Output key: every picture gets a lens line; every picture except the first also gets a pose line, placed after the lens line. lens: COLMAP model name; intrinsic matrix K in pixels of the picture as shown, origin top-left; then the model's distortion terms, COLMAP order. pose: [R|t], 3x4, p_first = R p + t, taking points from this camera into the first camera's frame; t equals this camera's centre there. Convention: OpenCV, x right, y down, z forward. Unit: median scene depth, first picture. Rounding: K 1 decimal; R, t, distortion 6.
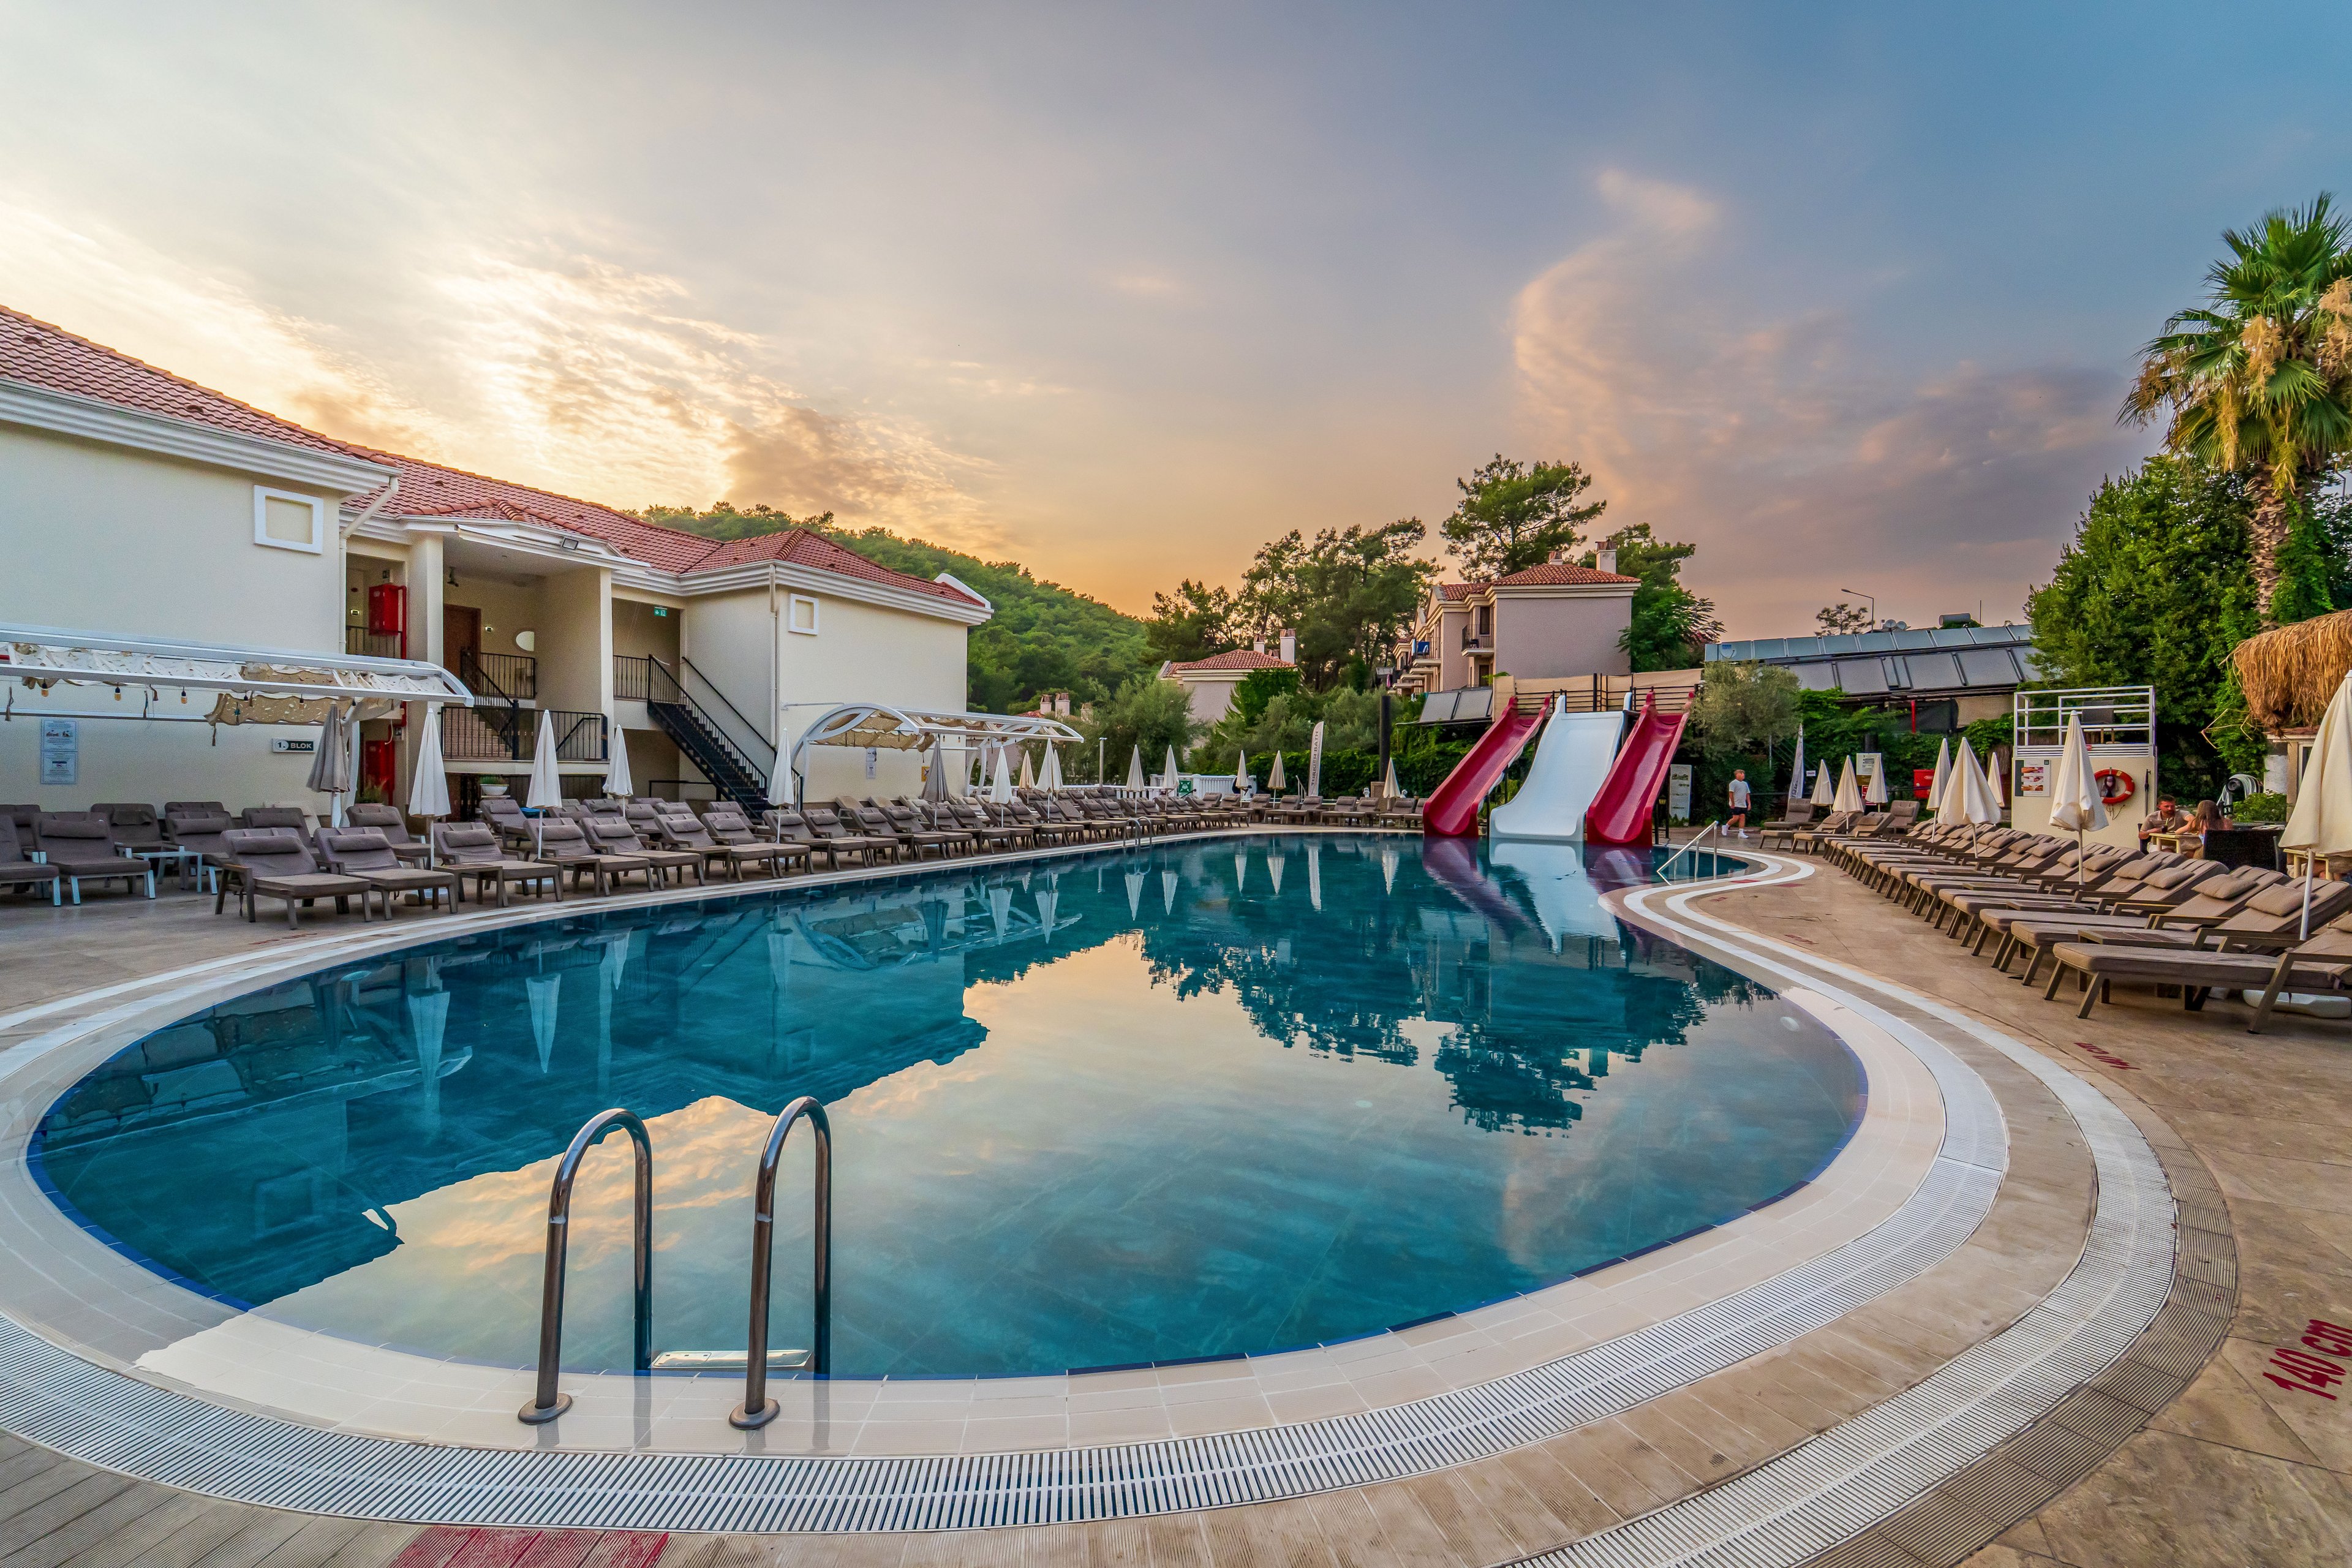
lens RADIAL K [[967.4, 0, 1161.3], [0, 967.4, 782.0], [0, 0, 1]] dist [0.003350, -0.001129]
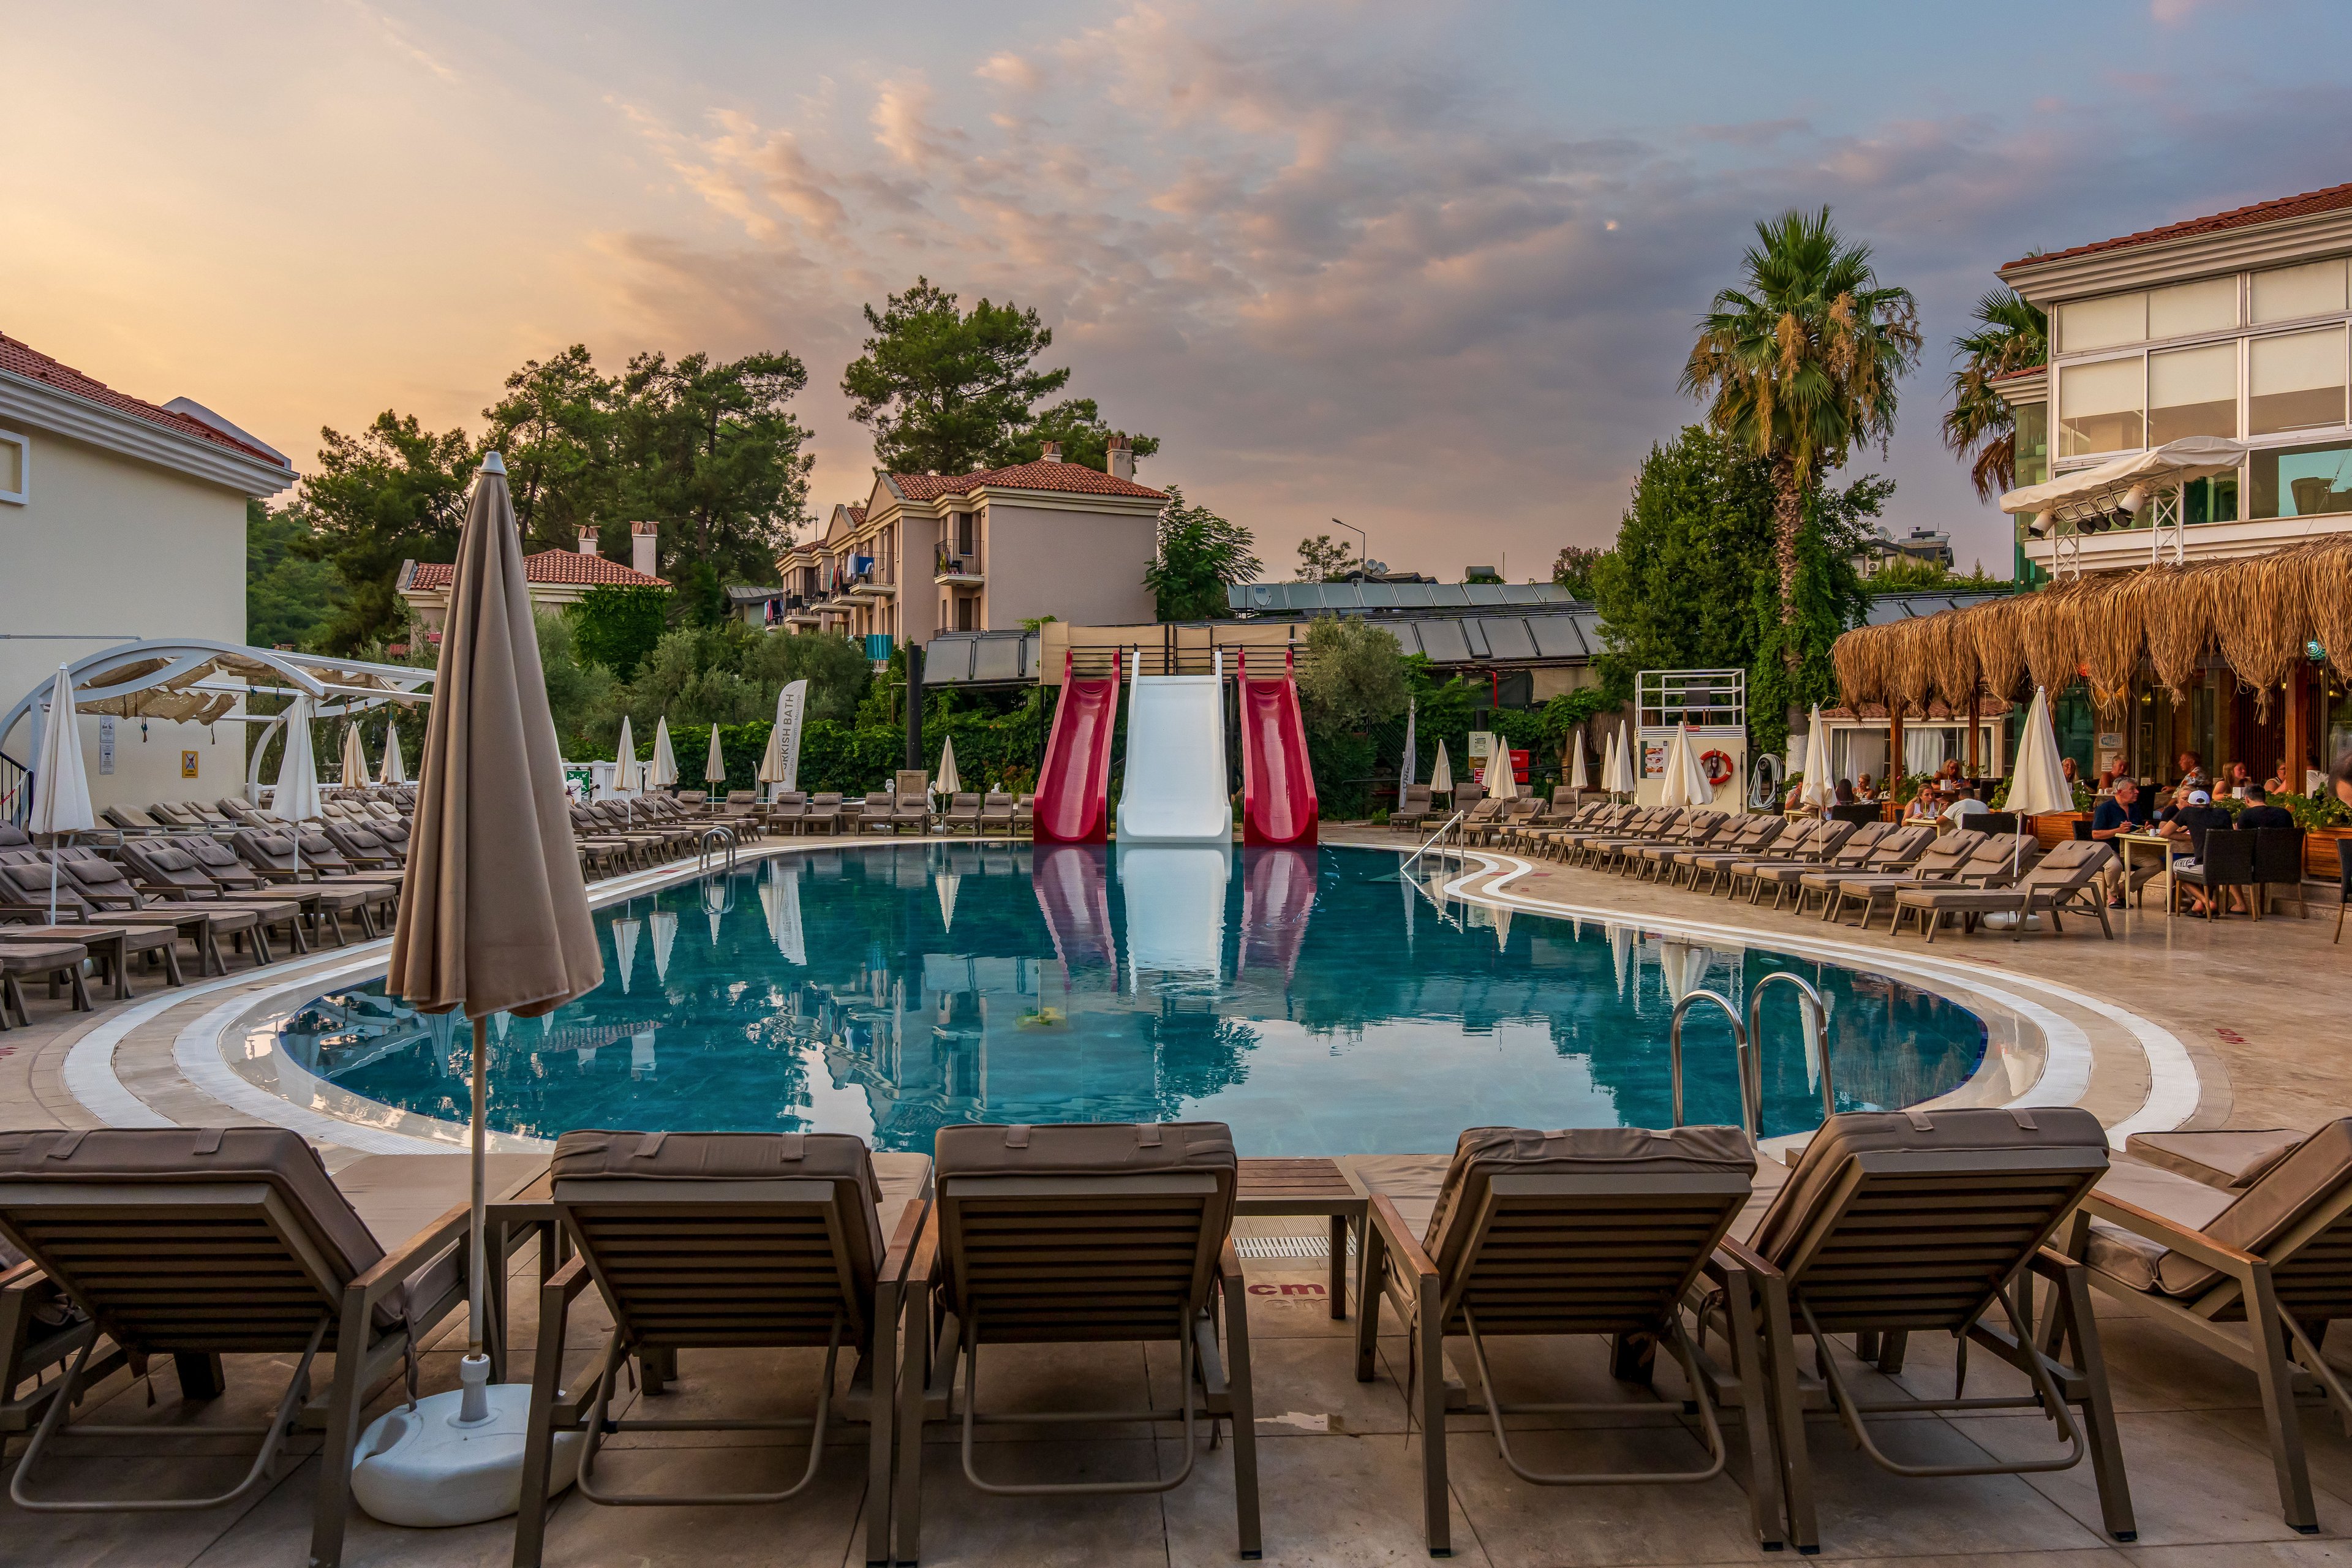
lens RADIAL K [[1613.4, 0, 1180.1], [0, 1613.4, 771.4], [0, 0, 1]] dist [0.004730, -0.010740]
pose [[0.839044, -0.011132, 0.543949, -0.285586], [0.010257, 0.999937, 0.004642, -0.003270], [-0.543967, 0.001684, 0.839105, -0.076148]]
